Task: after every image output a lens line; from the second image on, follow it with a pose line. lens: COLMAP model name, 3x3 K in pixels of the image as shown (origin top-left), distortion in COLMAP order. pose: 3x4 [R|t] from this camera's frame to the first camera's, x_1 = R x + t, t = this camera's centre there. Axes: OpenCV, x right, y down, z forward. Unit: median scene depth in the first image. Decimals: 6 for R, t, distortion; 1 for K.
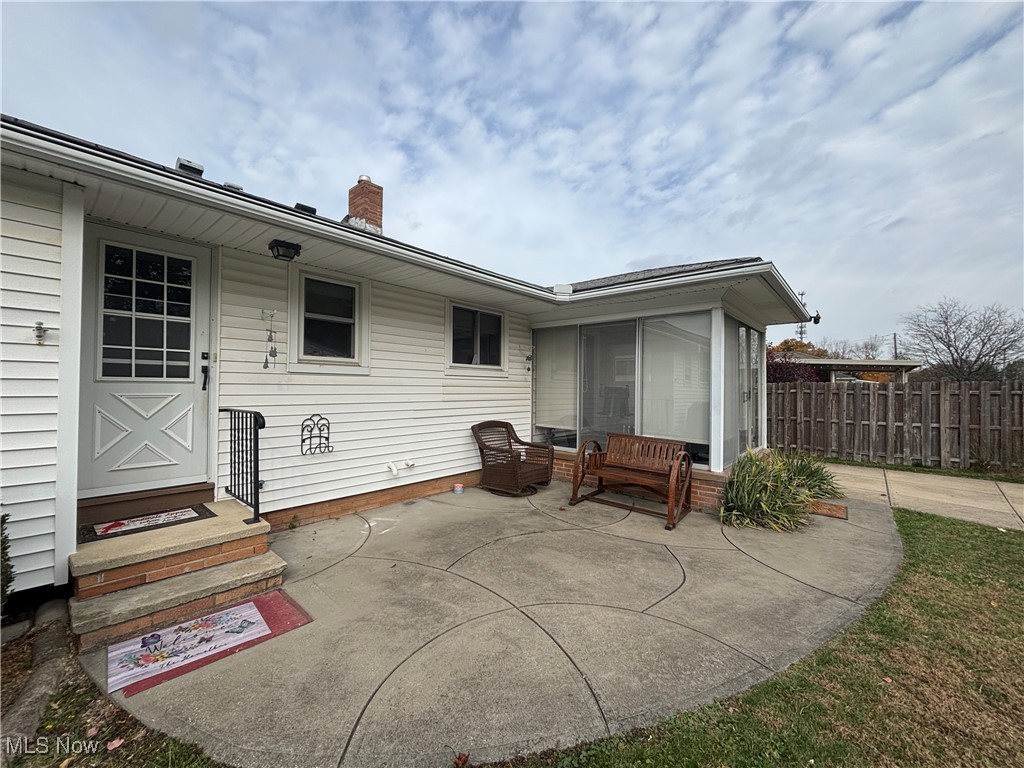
lens RADIAL K [[410.9, 0, 510.9], [0, 410.9, 386.3], [0, 0, 1]] dist [-0.001282, -0.000003]
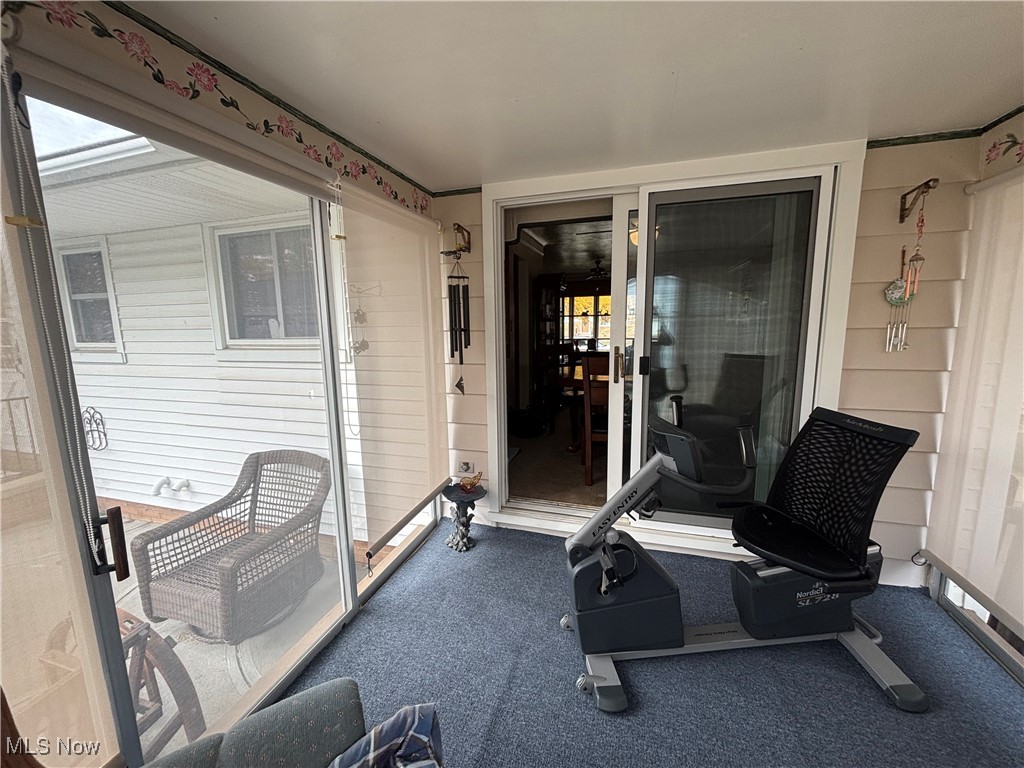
lens RADIAL K [[410.9, 0, 511.8], [0, 410.9, 380.5], [0, 0, 1]] dist [-0.001282, -0.000003]
pose [[0.413332, 0.124665, -0.902006, 0.592159], [0.028673, 0.988311, 0.149733, -0.080484], [0.910129, -0.087753, 0.404926, 1.207563]]
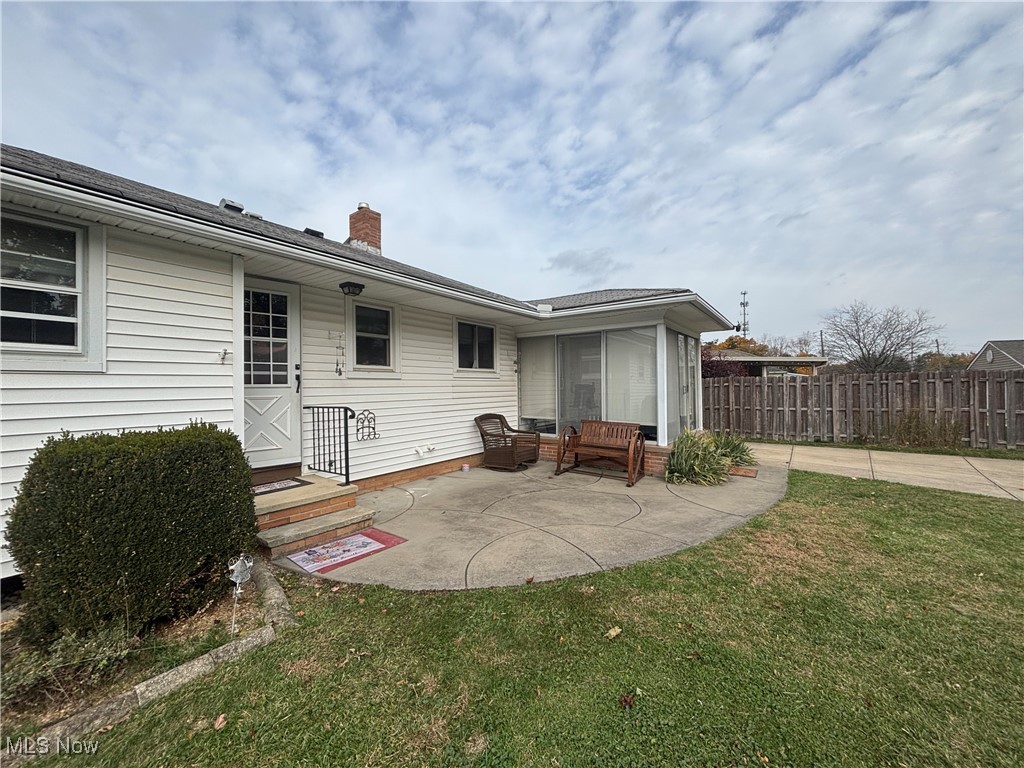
lens RADIAL K [[410.9, 0, 510.7], [0, 410.9, 386.3], [0, 0, 1]] dist [-0.001282, -0.000003]
pose [[0.995052, -0.021134, 0.097079, -0.115659], [0.020891, 0.999776, 0.003521, -0.001008], [-0.097132, -0.001476, 0.995270, -0.277933]]
